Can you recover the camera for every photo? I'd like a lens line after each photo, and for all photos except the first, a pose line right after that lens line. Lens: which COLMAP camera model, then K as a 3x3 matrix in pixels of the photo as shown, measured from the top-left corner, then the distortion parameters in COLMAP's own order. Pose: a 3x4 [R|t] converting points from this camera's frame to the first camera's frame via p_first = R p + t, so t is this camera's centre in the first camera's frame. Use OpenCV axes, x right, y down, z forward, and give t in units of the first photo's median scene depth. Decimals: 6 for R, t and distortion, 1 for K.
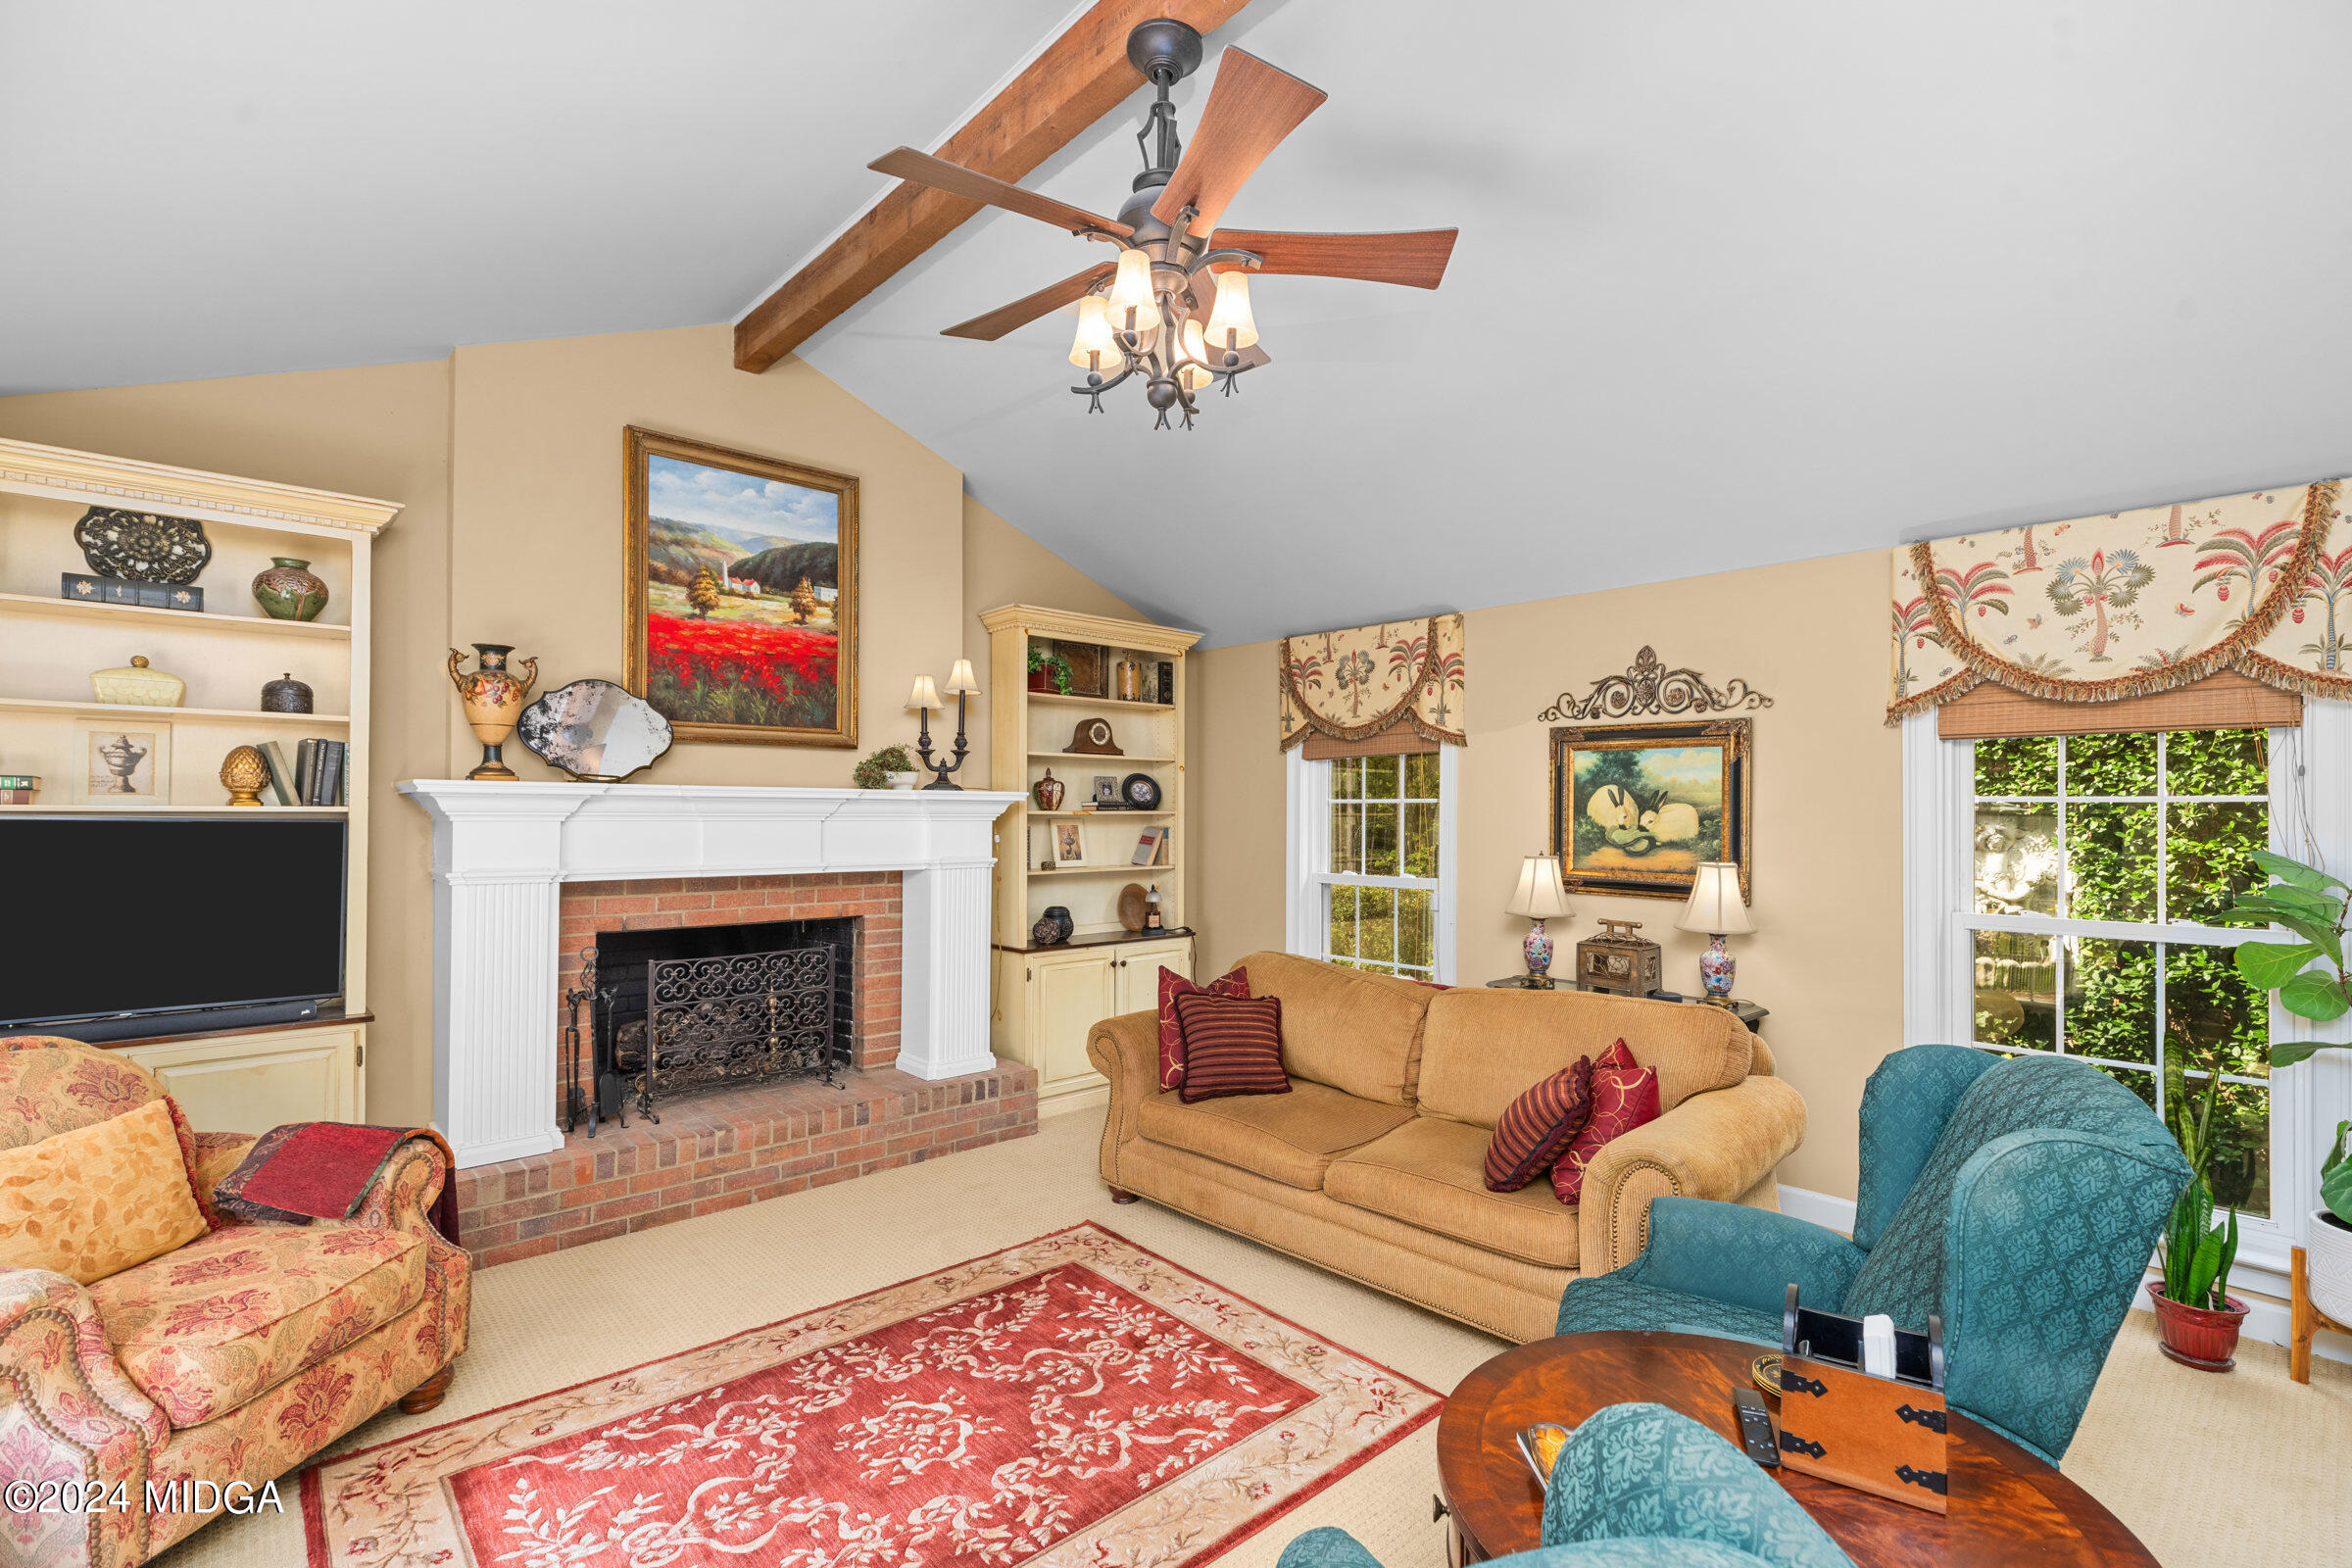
lens RADIAL K [[1078.4, 0, 1189.3], [0, 1078.4, 801.5], [0, 0, 1]] dist [0.010216, -0.004218]
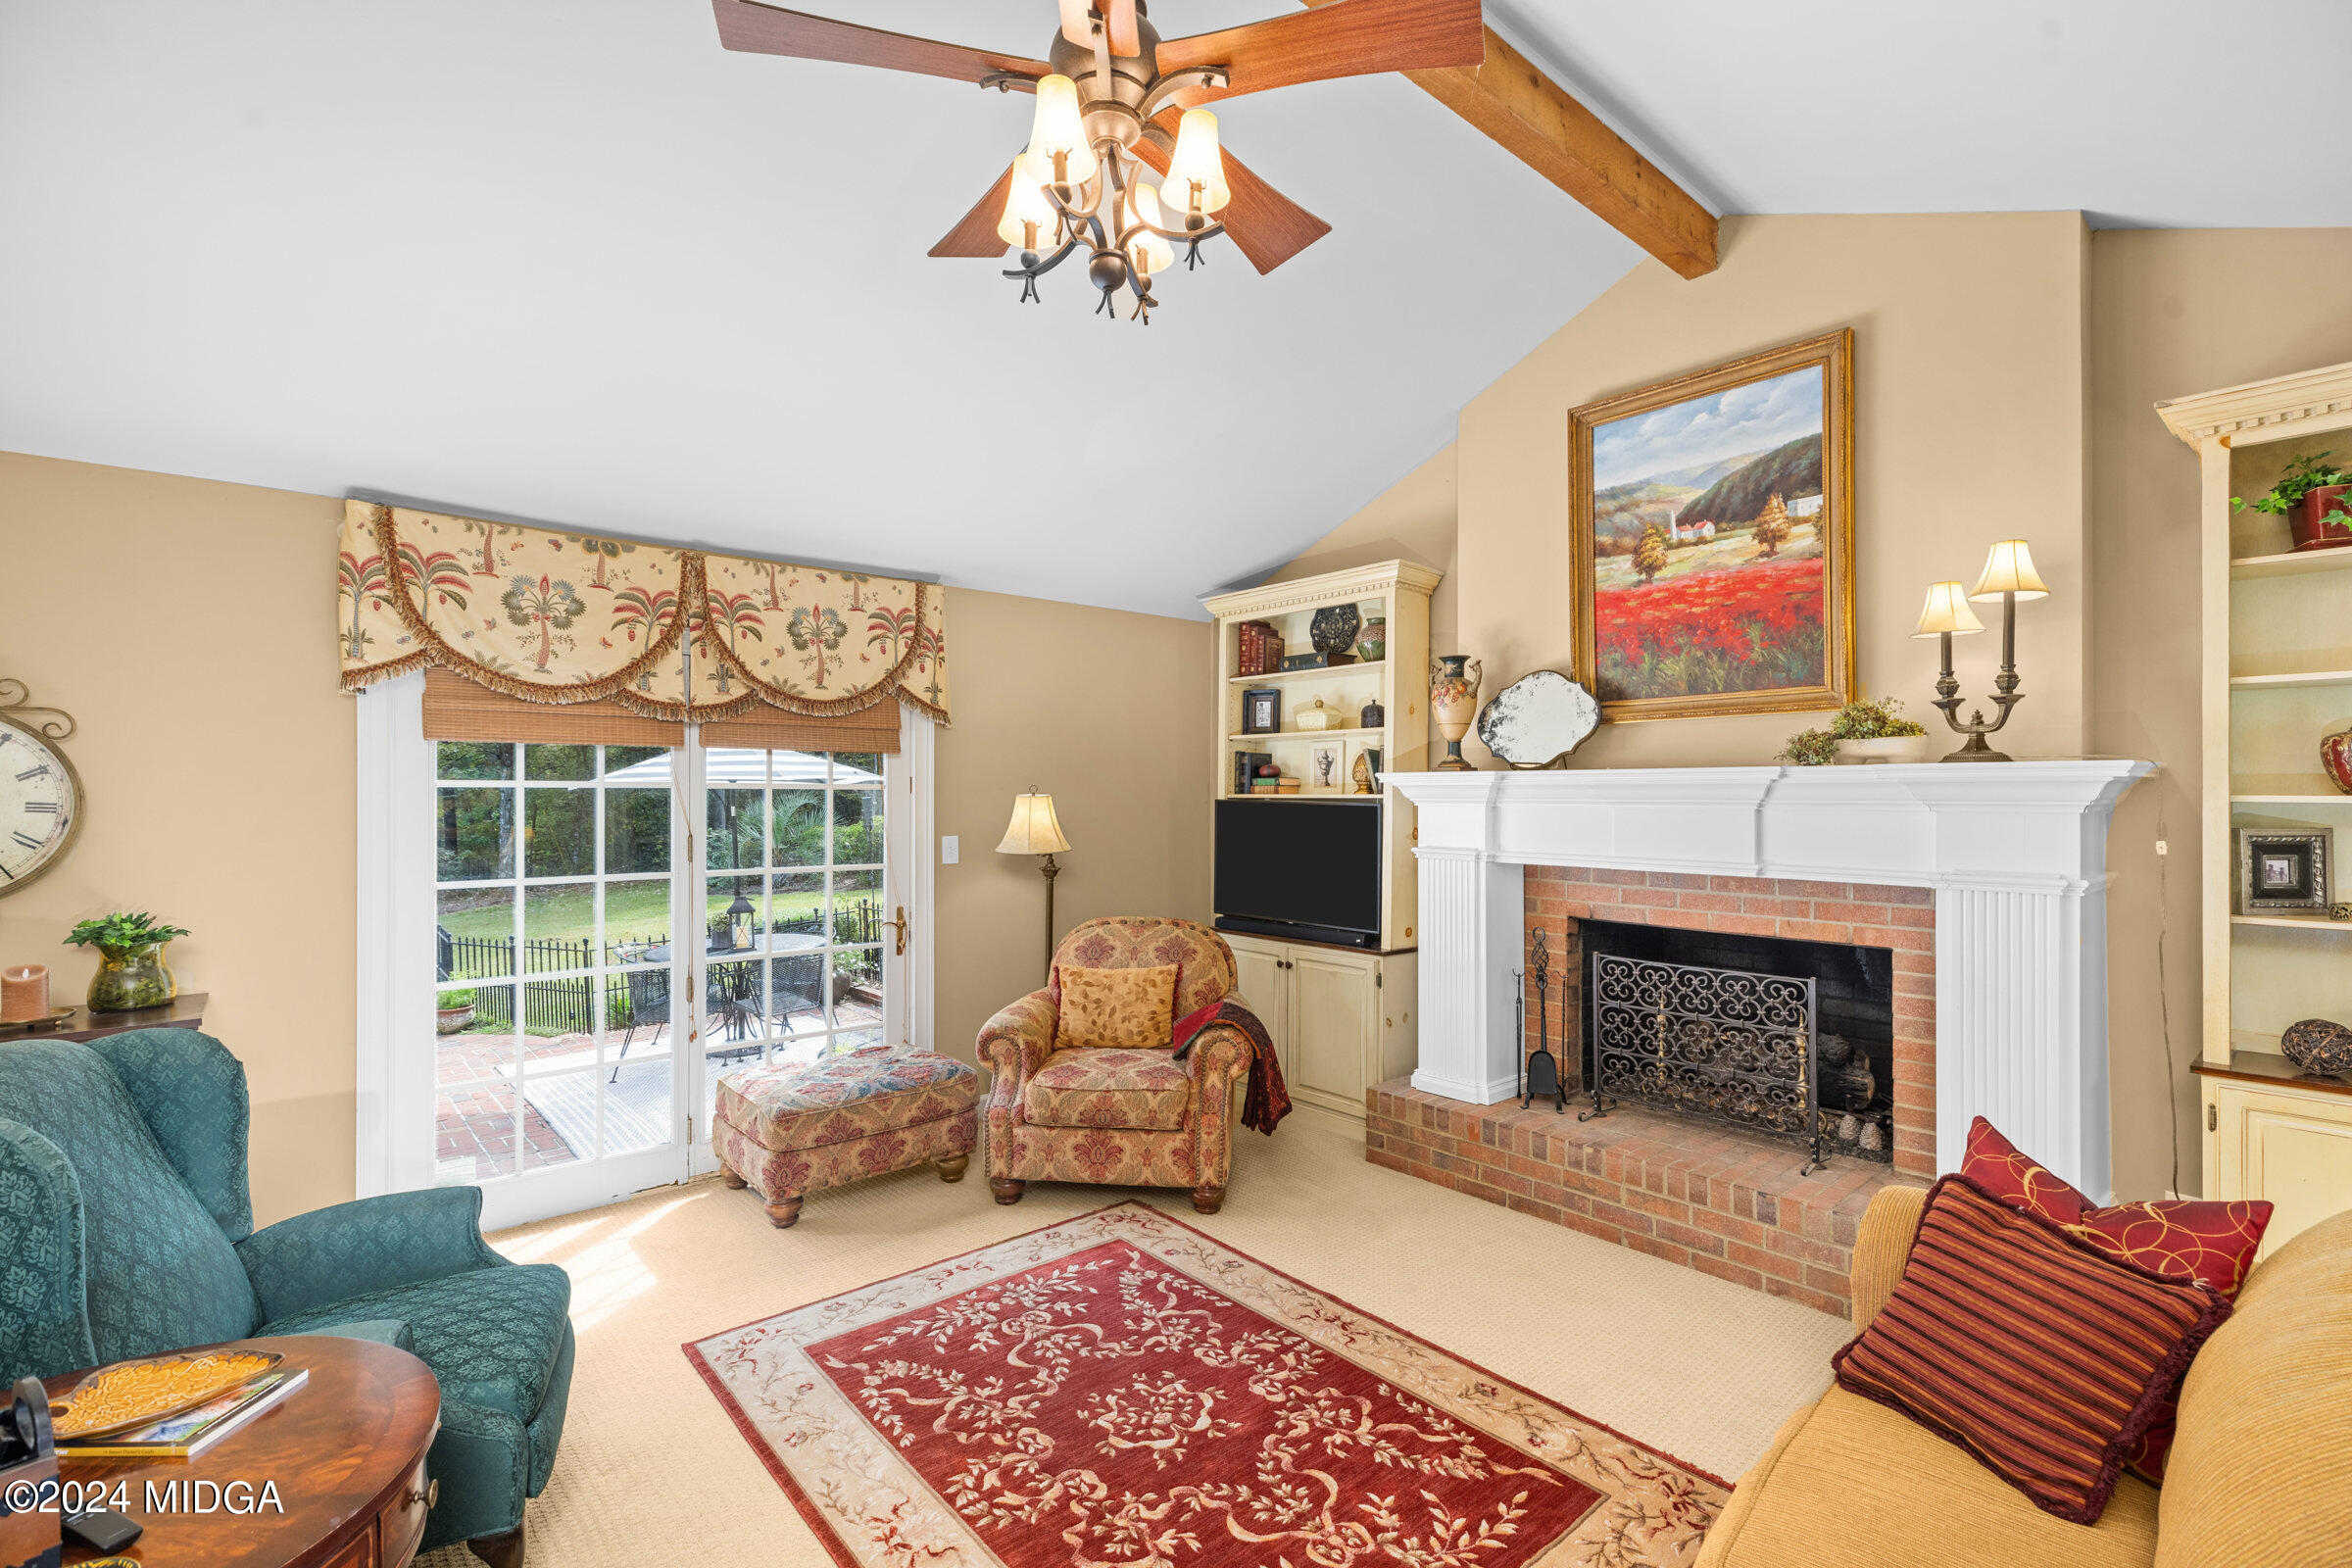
lens RADIAL K [[1078.4, 0, 1191.9], [0, 1078.4, 788.7], [0, 0, 1]] dist [0.010216, -0.004218]
pose [[-0.037326, -0.009358, -0.999259, 0.468888], [0.009761, 0.999905, -0.009728, 0.006901], [0.999255, -0.010117, -0.037231, 0.664657]]
